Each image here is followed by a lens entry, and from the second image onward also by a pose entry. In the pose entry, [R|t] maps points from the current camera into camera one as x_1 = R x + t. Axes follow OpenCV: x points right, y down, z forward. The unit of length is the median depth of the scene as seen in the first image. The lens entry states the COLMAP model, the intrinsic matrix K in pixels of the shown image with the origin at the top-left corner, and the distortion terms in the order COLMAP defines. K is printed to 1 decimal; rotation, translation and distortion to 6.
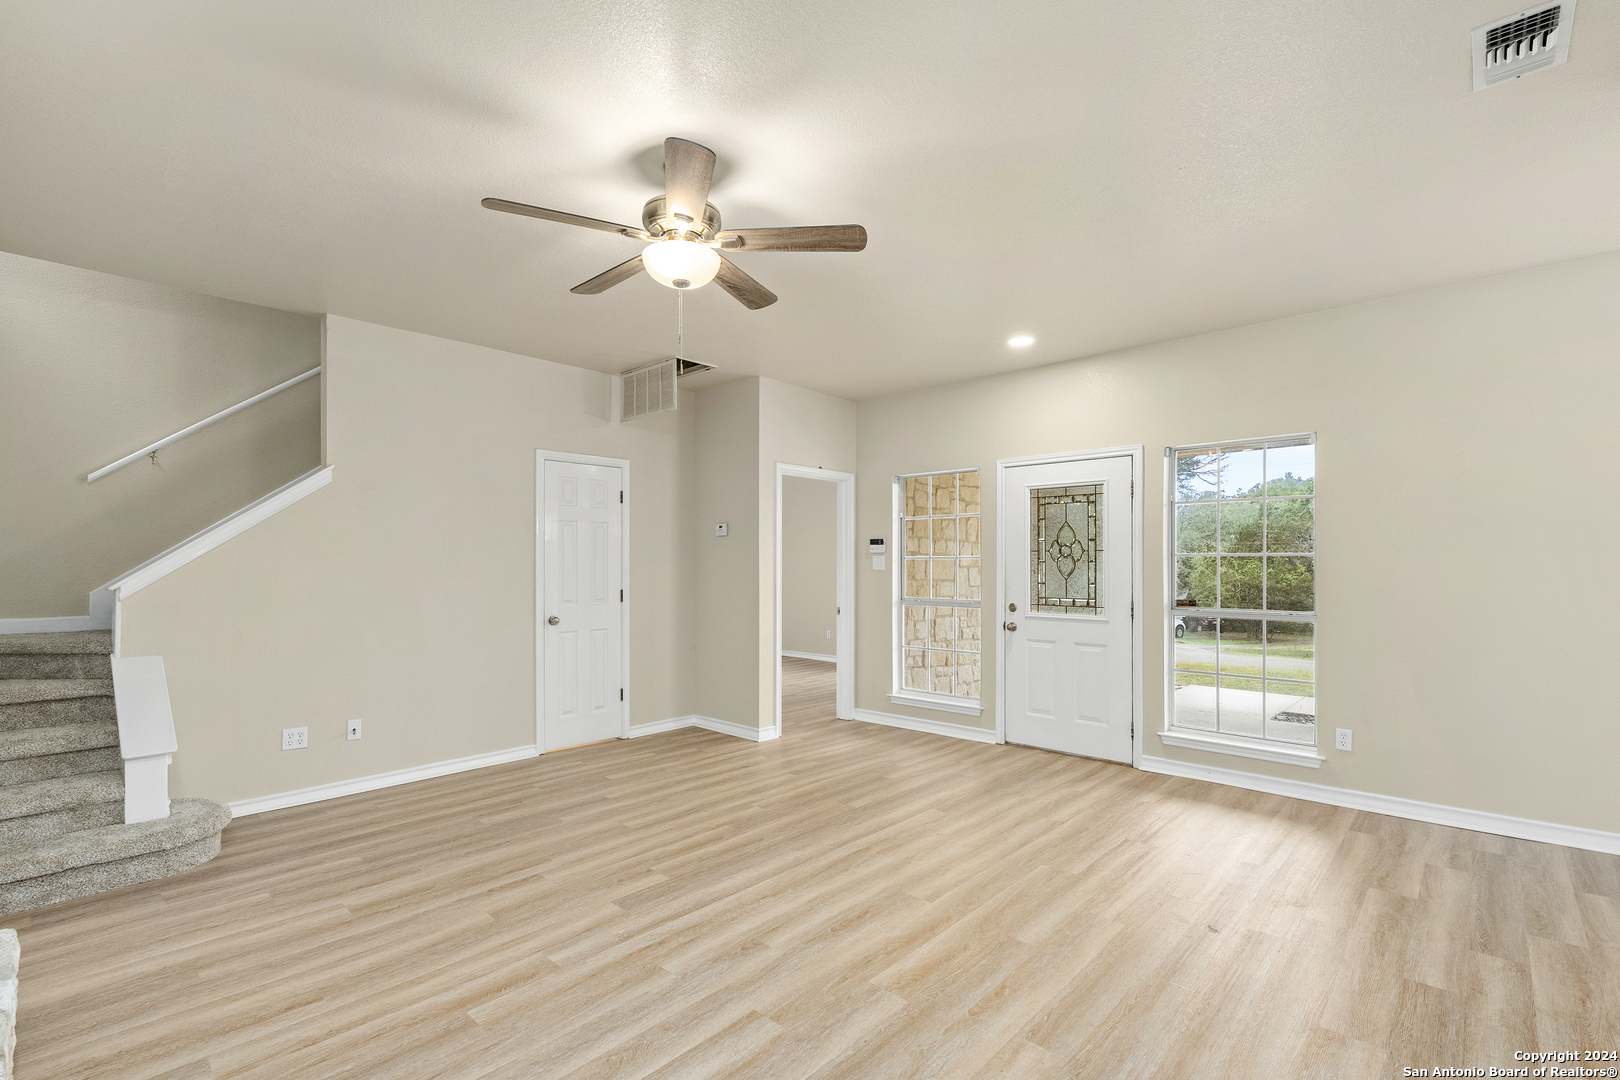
lens RADIAL K [[728.7, 0, 804.4], [0, 728.7, 571.1], [0, 0, 1]] dist [-0.003057, -0.000297]
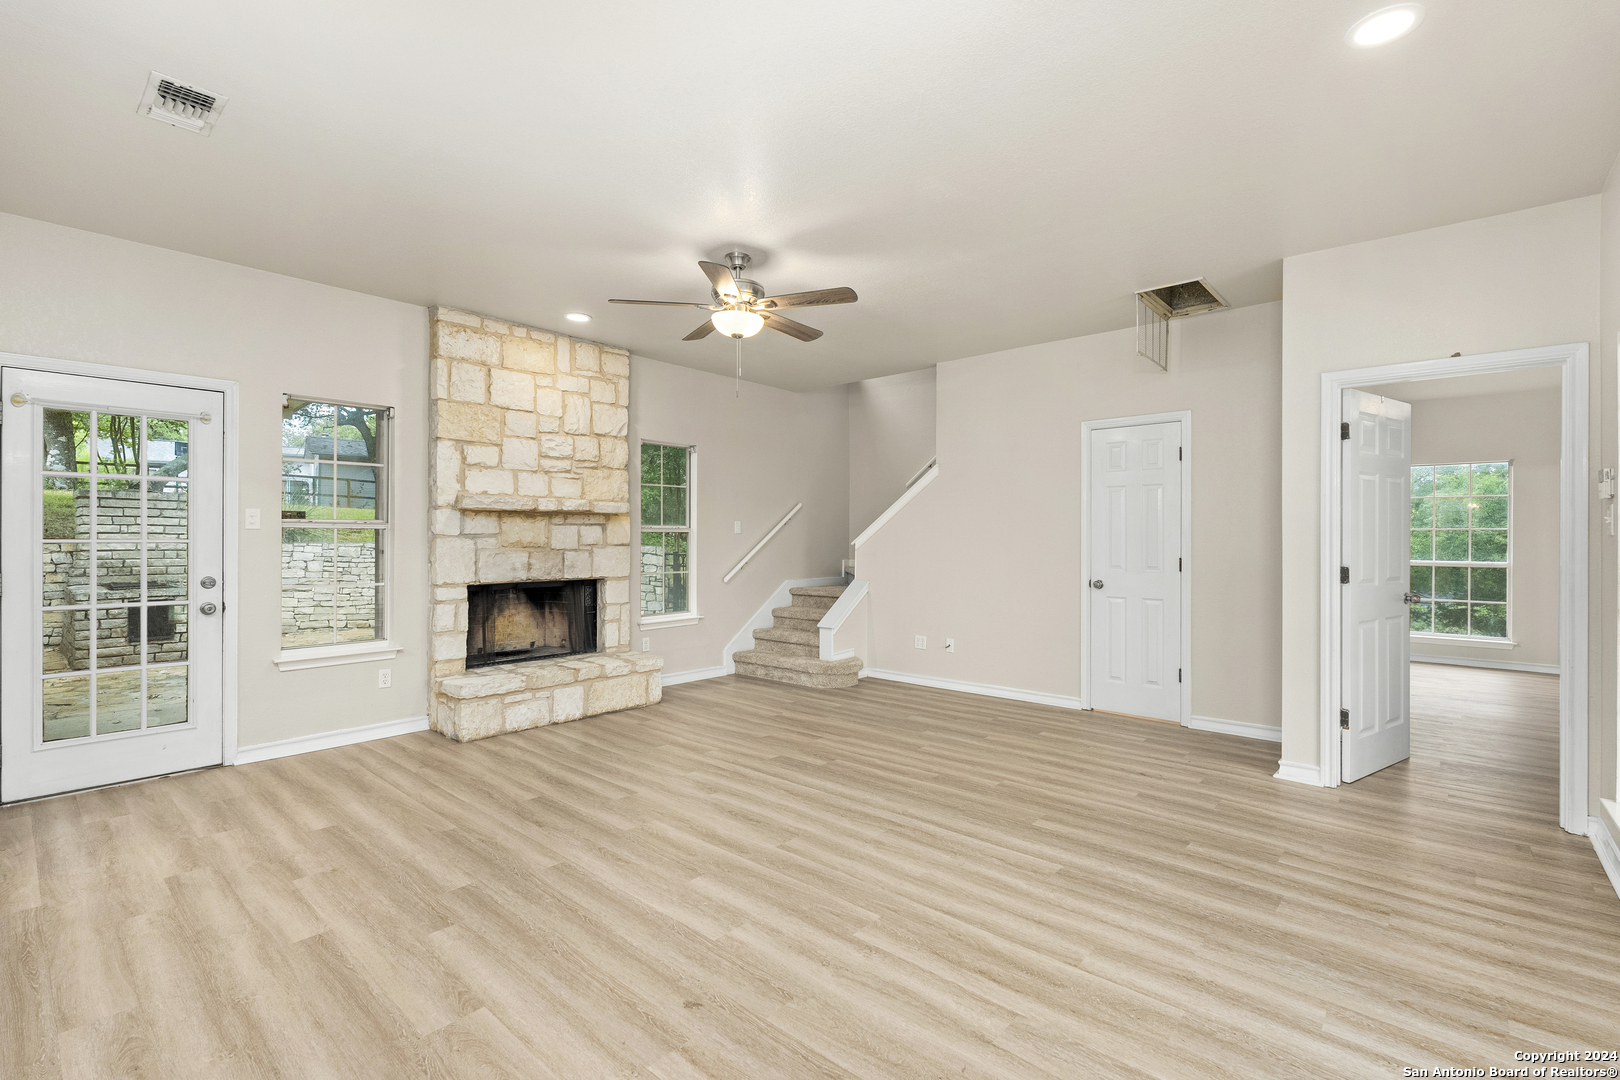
lens RADIAL K [[724.7, 0, 813.8], [0, 724.7, 537.7], [0, 0, 1]] dist [-0.003364, 0.000101]
pose [[0.031875, -0.002054, -0.999490, 1.043372], [-0.010224, 0.999945, -0.002381, 0.013273], [0.999440, 0.010295, 0.031852, 0.876494]]
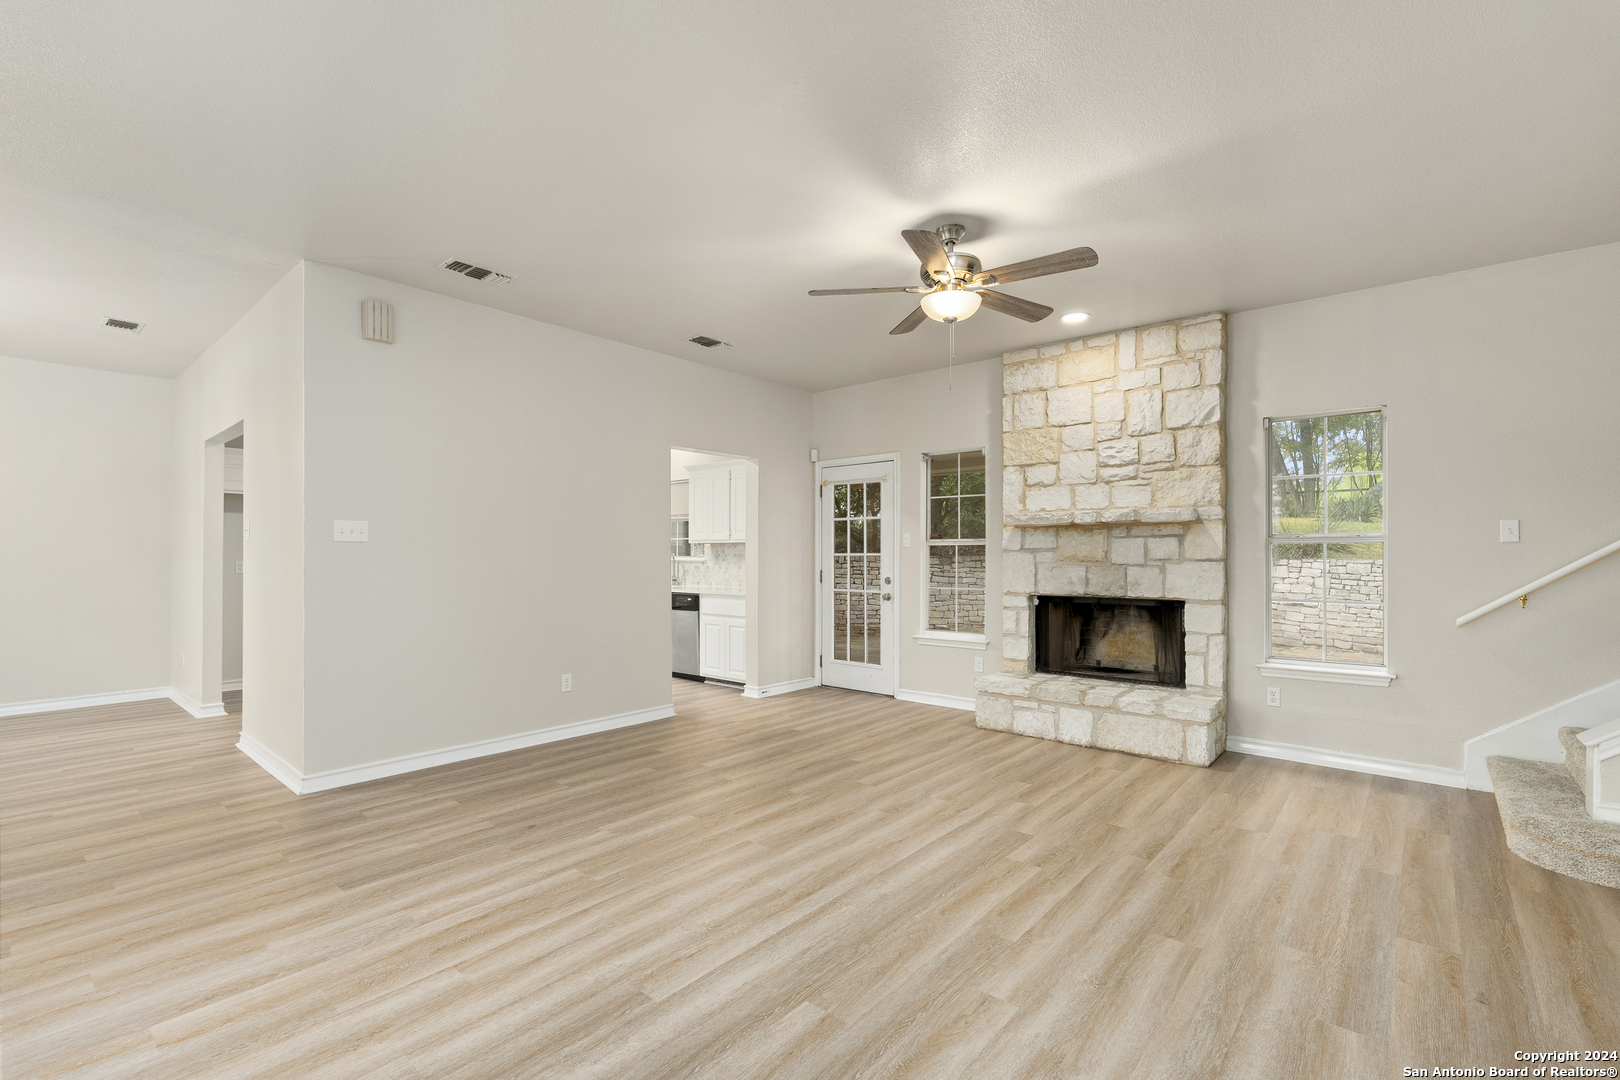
lens RADIAL K [[714.9, 0, 813.3], [0, 714.9, 556.1], [0, 0, 1]] dist [-0.003334, 0.000087]
pose [[-0.998948, -0.000821, -0.045840, 0.107347], [-0.001260, 0.999953, 0.009562, 0.011474], [0.045830, 0.009609, -0.998903, 1.796615]]
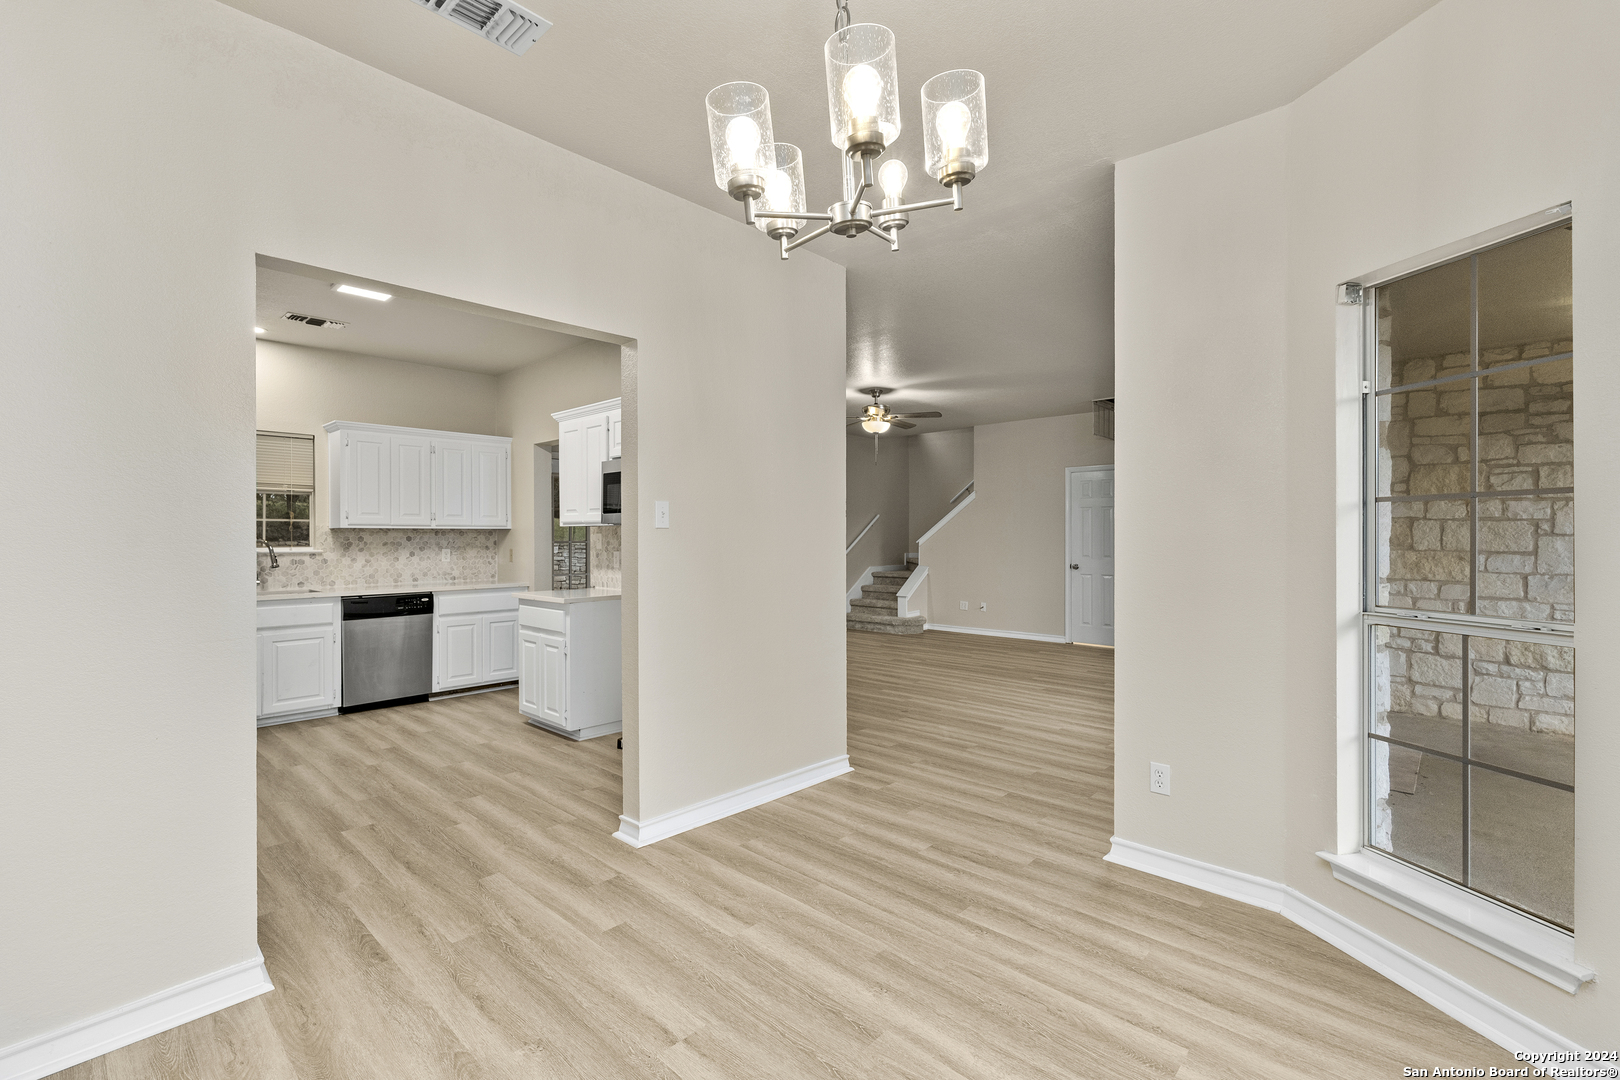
lens RADIAL K [[706.7, 0, 810.0], [0, 706.7, 540.0], [0, 0, 1]] dist [-0.000657, -0.000013]
pose [[0.003654, 0.005027, -0.999981, 2.032755], [-0.008081, 0.999955, 0.004997, 0.003444], [0.999961, 0.008062, 0.003695, 0.579034]]
